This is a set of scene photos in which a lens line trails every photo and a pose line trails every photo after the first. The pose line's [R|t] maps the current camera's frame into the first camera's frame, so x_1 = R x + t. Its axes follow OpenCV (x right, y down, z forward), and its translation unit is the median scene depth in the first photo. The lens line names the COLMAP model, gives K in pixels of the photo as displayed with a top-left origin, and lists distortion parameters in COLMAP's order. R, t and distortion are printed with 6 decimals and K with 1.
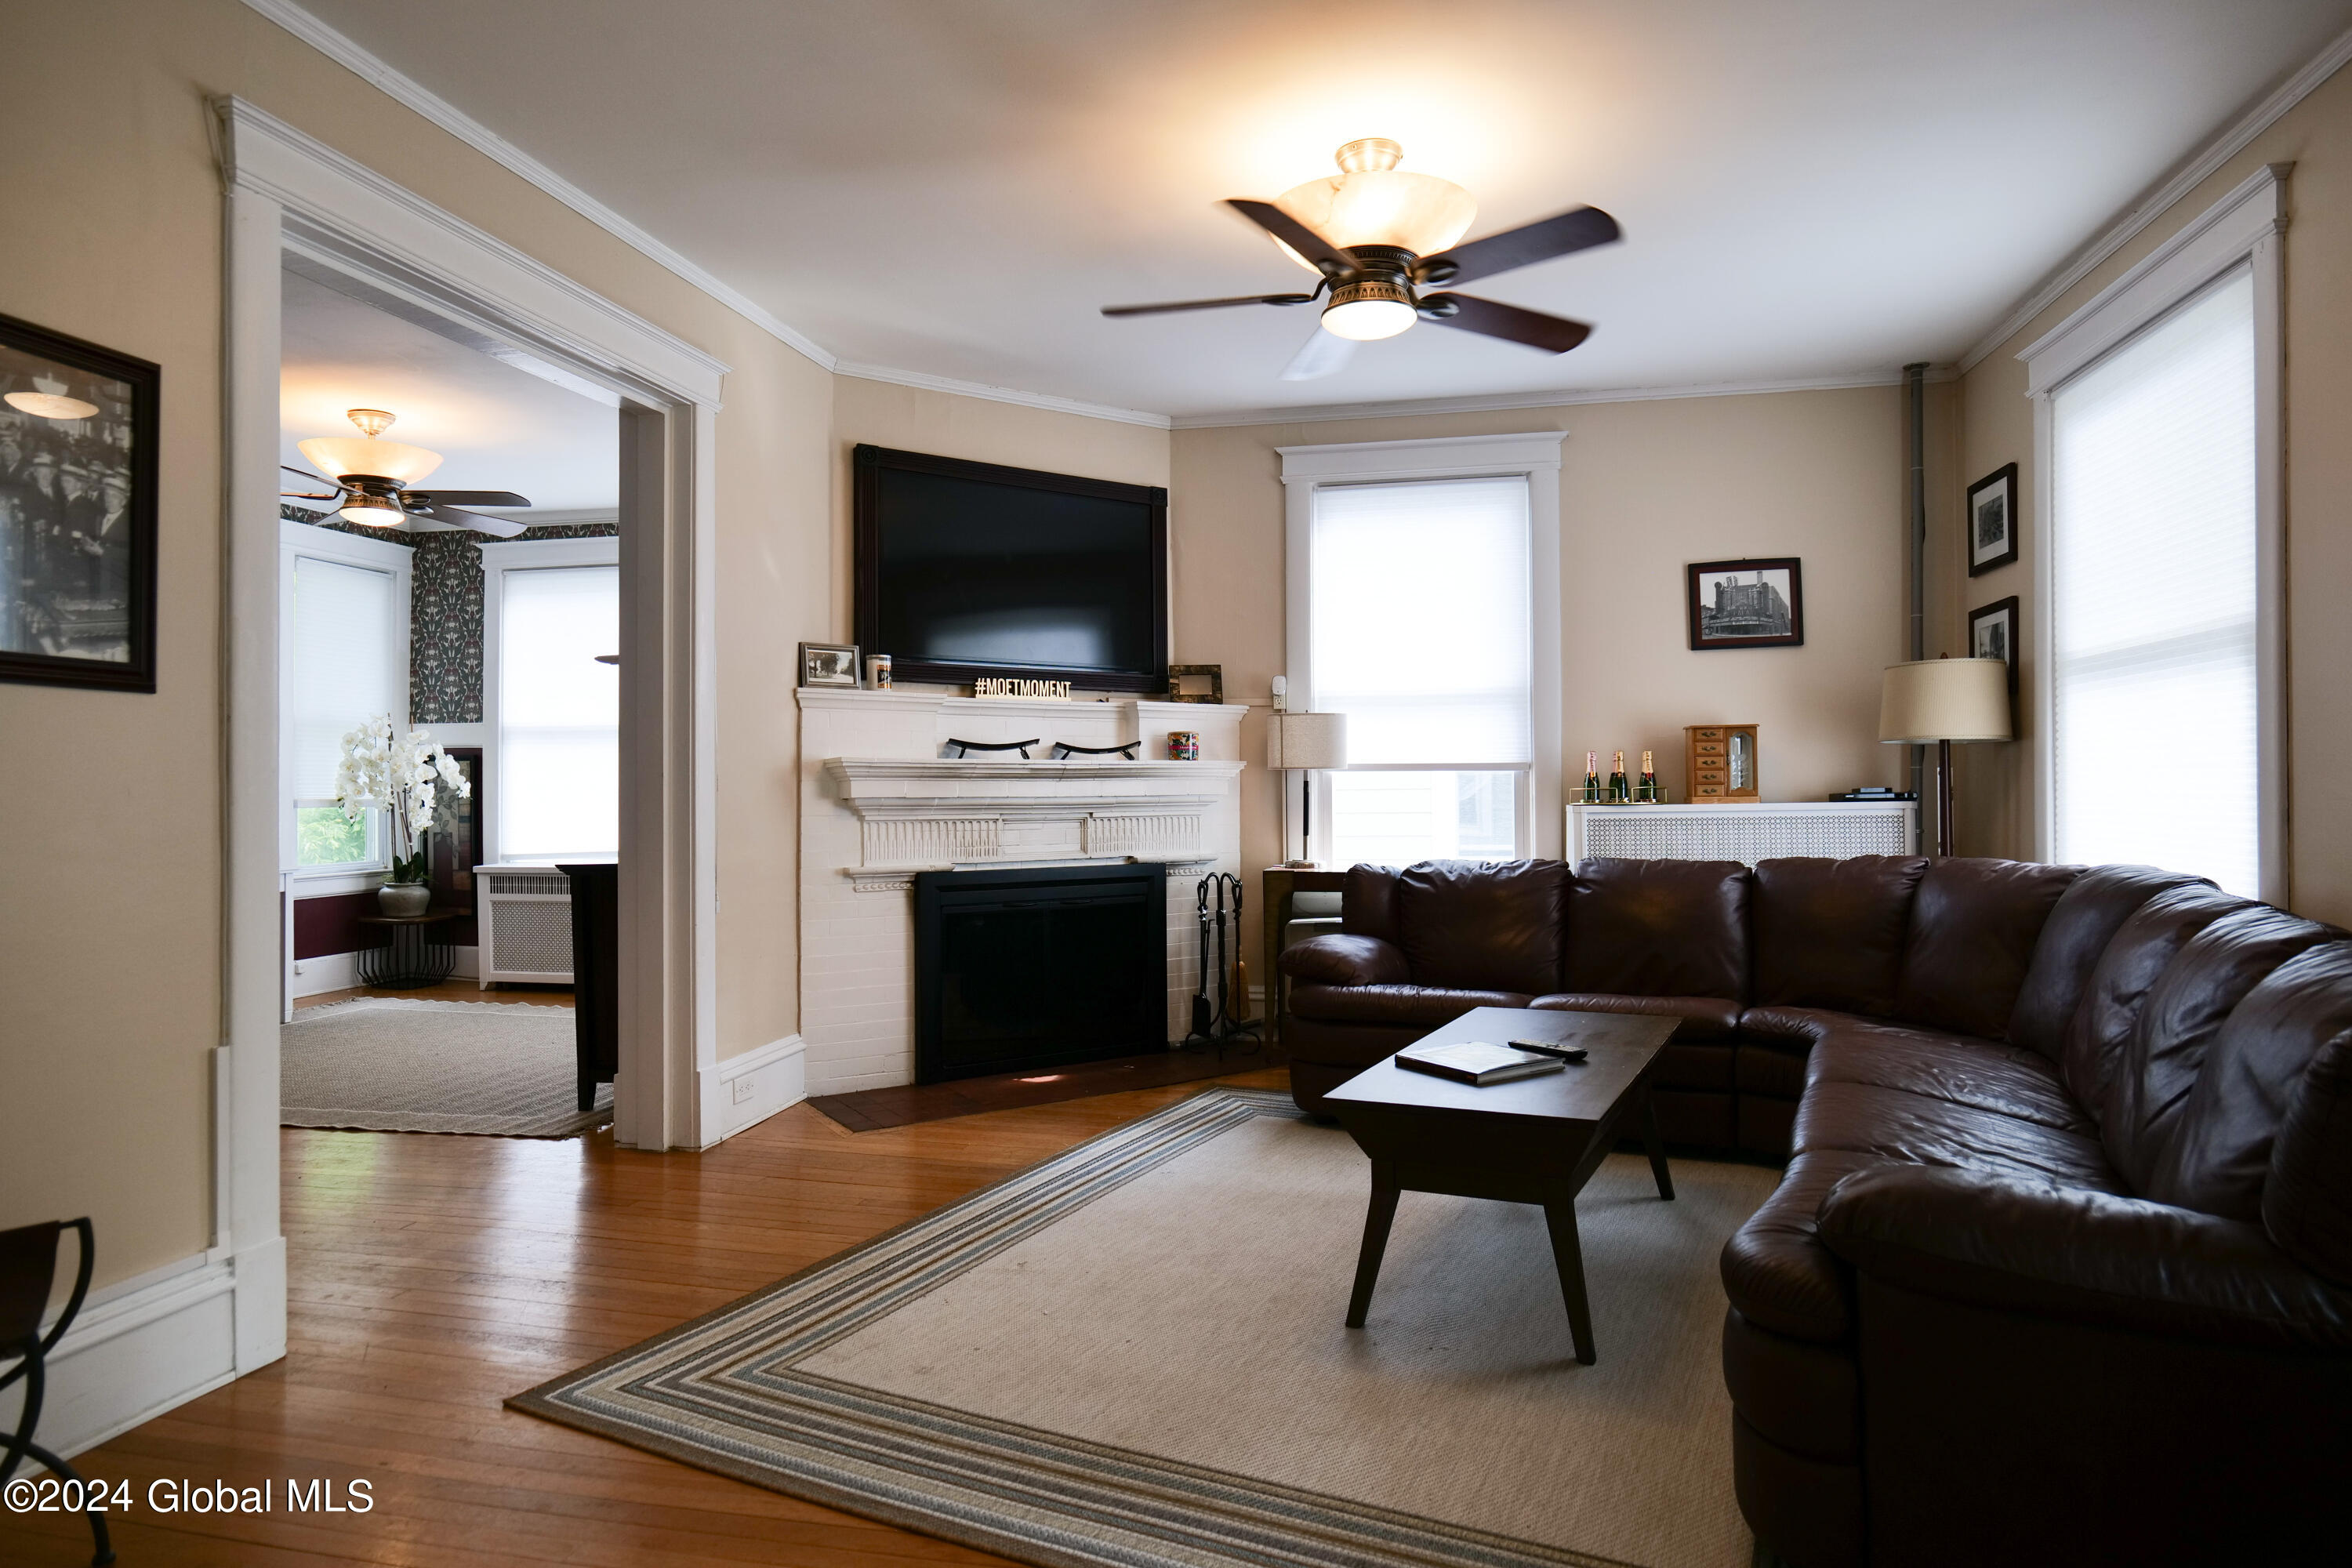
lens RADIAL K [[1377.5, 0, 1176.0], [0, 1377.5, 784.0], [0, 0, 1]] dist [-0.007391, -0.003428]
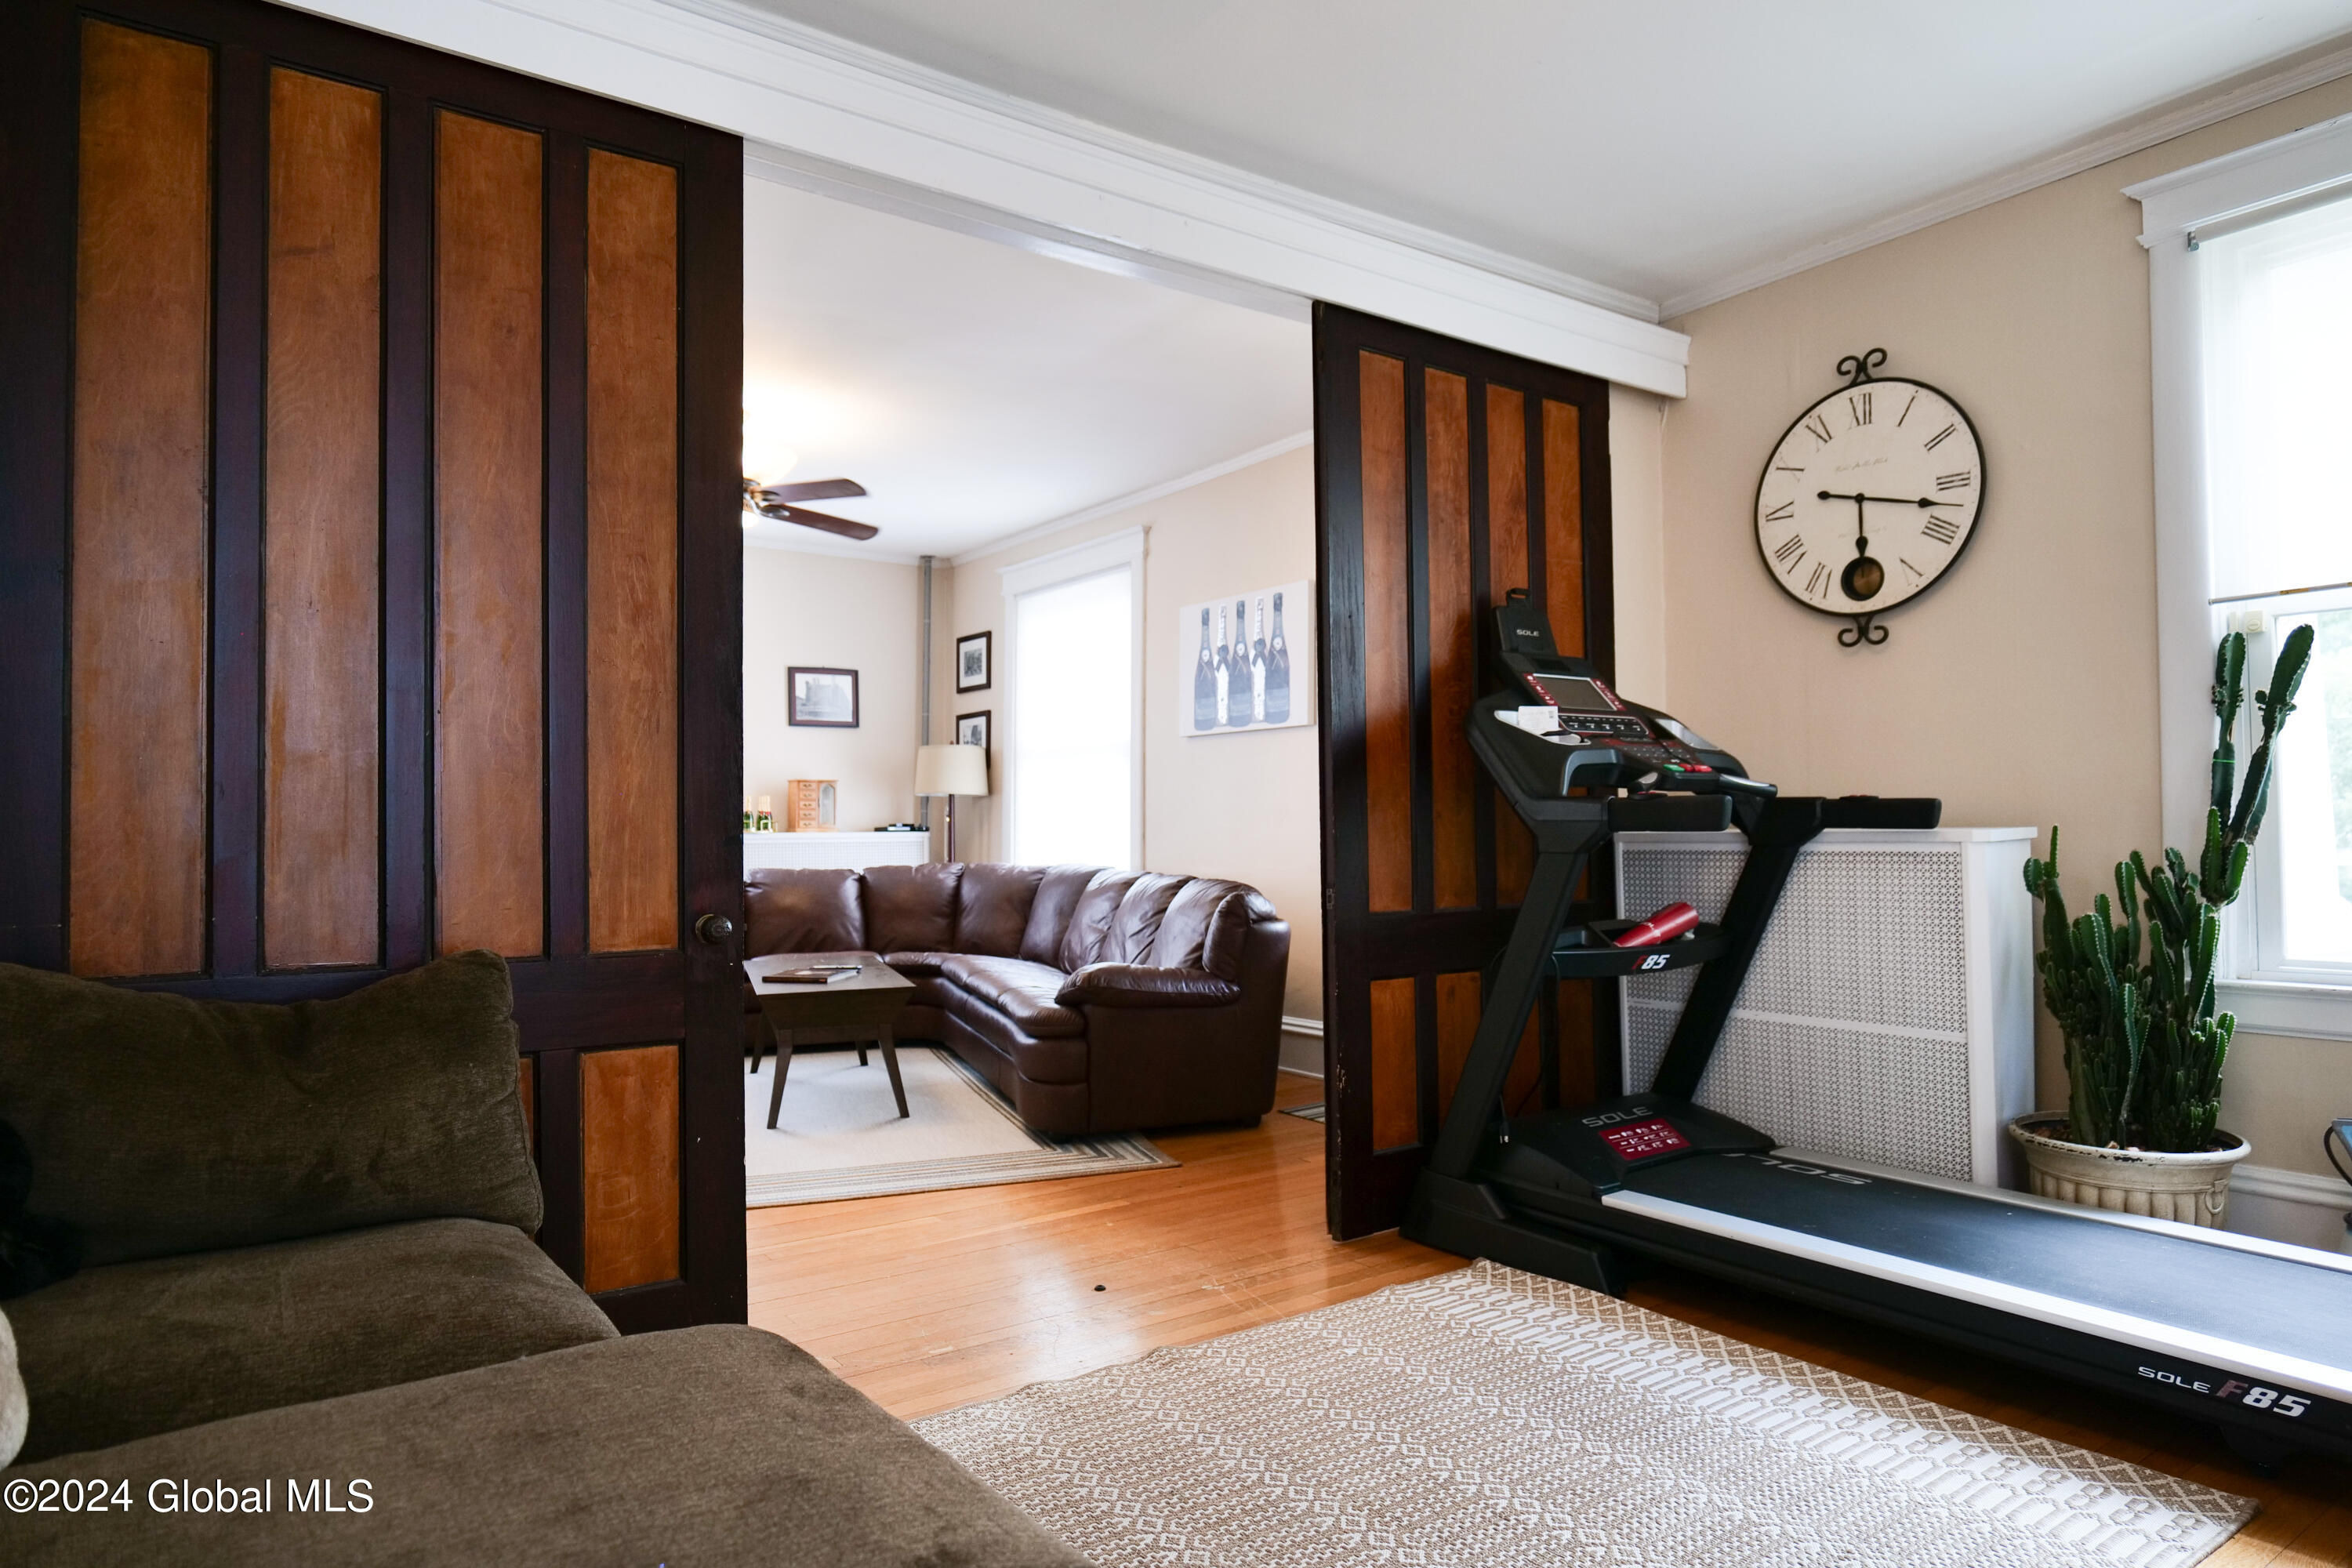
lens RADIAL K [[1377.5, 0, 1176.0], [0, 1377.5, 784.0], [0, 0, 1]] dist [-0.007391, -0.003428]
pose [[0.681925, 0.033431, 0.730657, -0.448815], [-0.008085, 0.999238, -0.038175, 0.015947], [-0.731377, 0.020126, 0.681676, -0.305660]]
